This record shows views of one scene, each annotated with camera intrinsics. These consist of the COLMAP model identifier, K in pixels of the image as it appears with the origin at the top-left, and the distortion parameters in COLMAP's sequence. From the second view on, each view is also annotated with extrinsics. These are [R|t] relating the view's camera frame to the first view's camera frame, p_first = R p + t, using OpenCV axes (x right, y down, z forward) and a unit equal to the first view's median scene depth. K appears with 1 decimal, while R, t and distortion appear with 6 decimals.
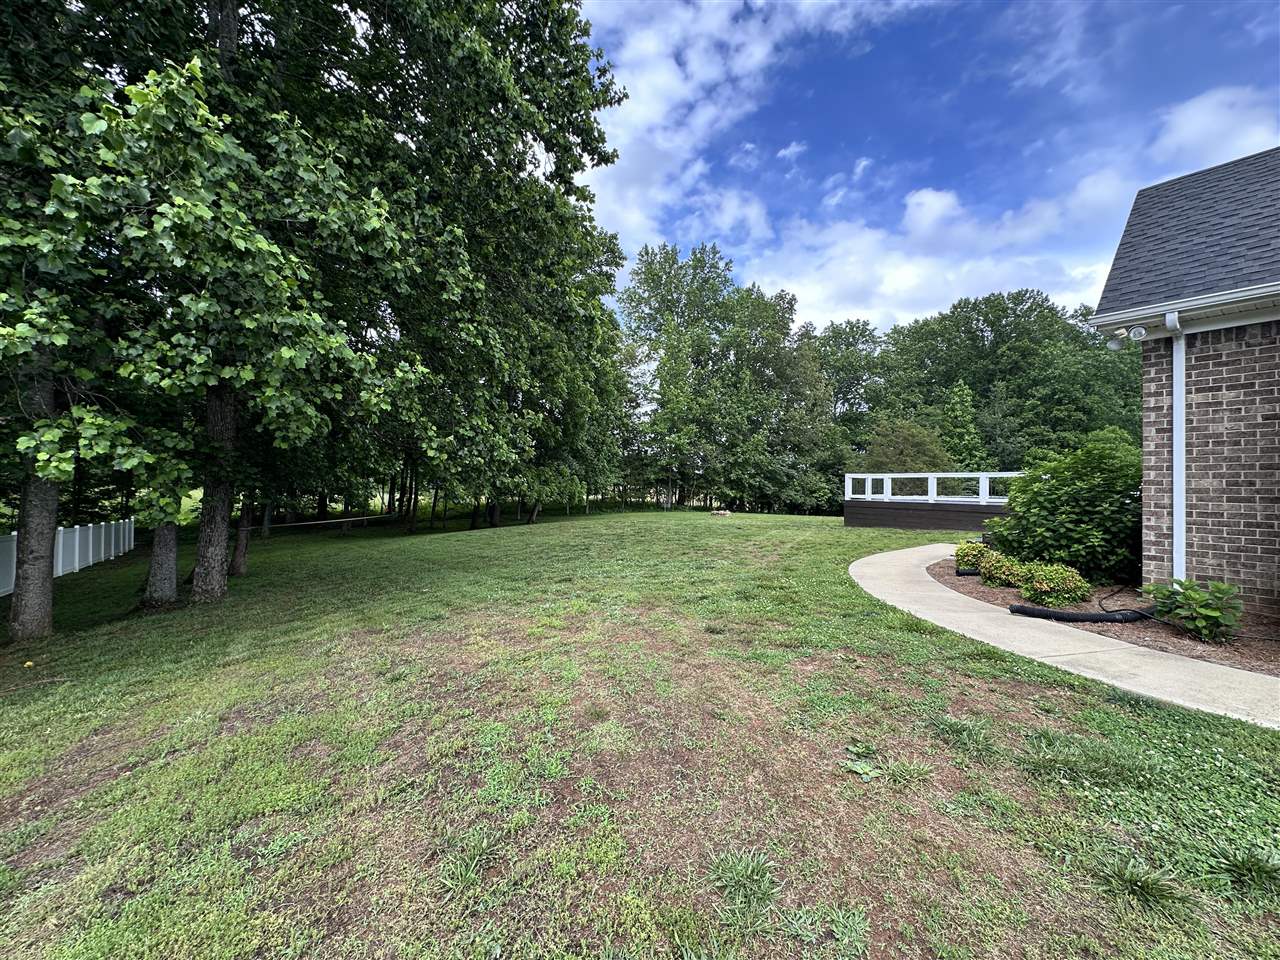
lens RADIAL K [[513.5, 0, 642.2], [0, 513.5, 477.4], [0, 0, 1]] dist [0.002031, 0.000030]
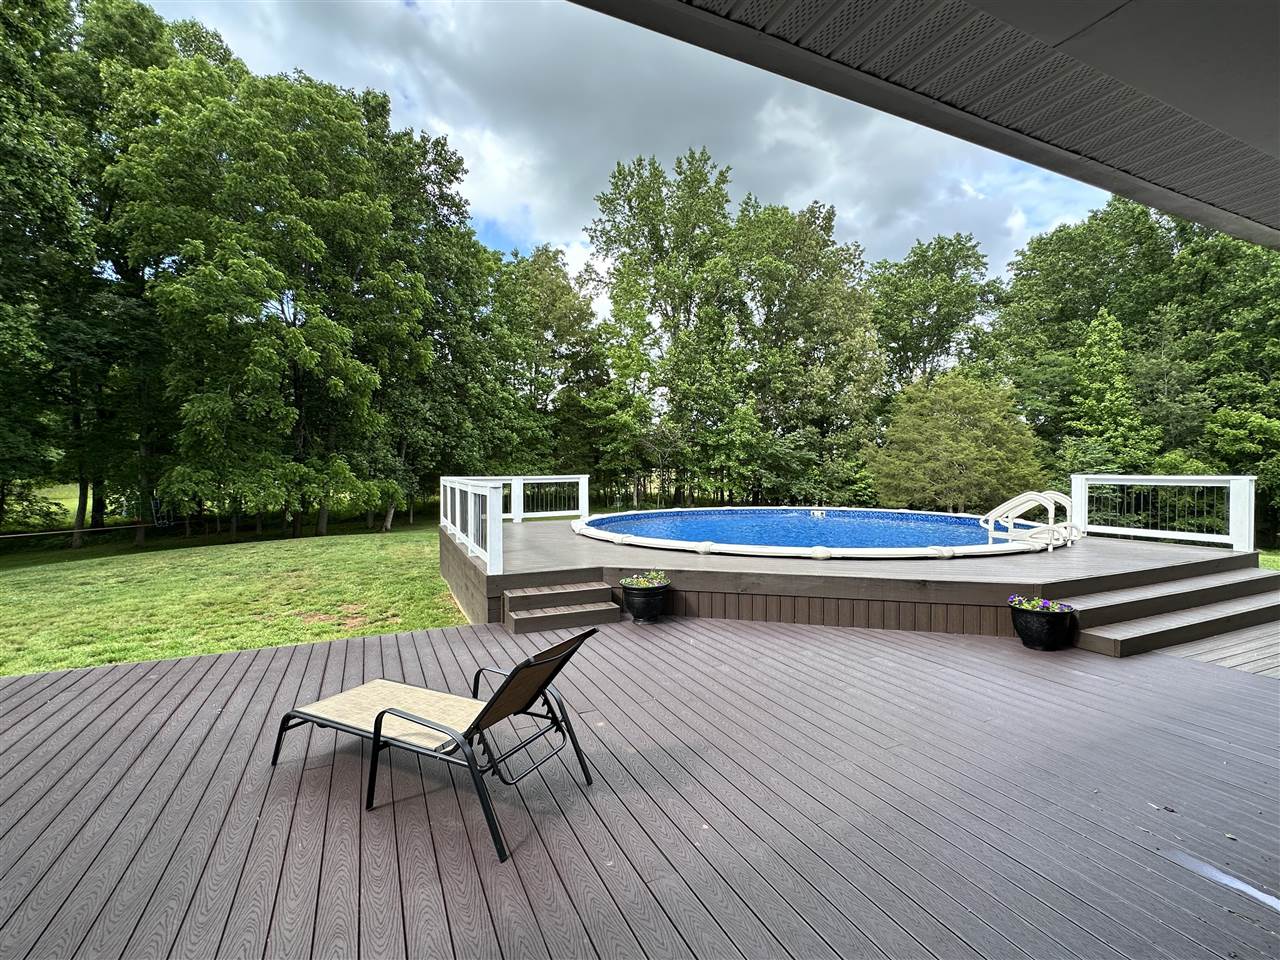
lens RADIAL K [[586.3, 0, 642.2], [0, 586.3, 479.6], [0, 0, 1]] dist [0.006954, -0.001396]
pose [[0.971950, -0.009861, -0.234979, 0.242996], [0.017586, 0.999371, 0.030800, -0.006351], [0.234527, -0.034069, 0.971512, 0.142475]]
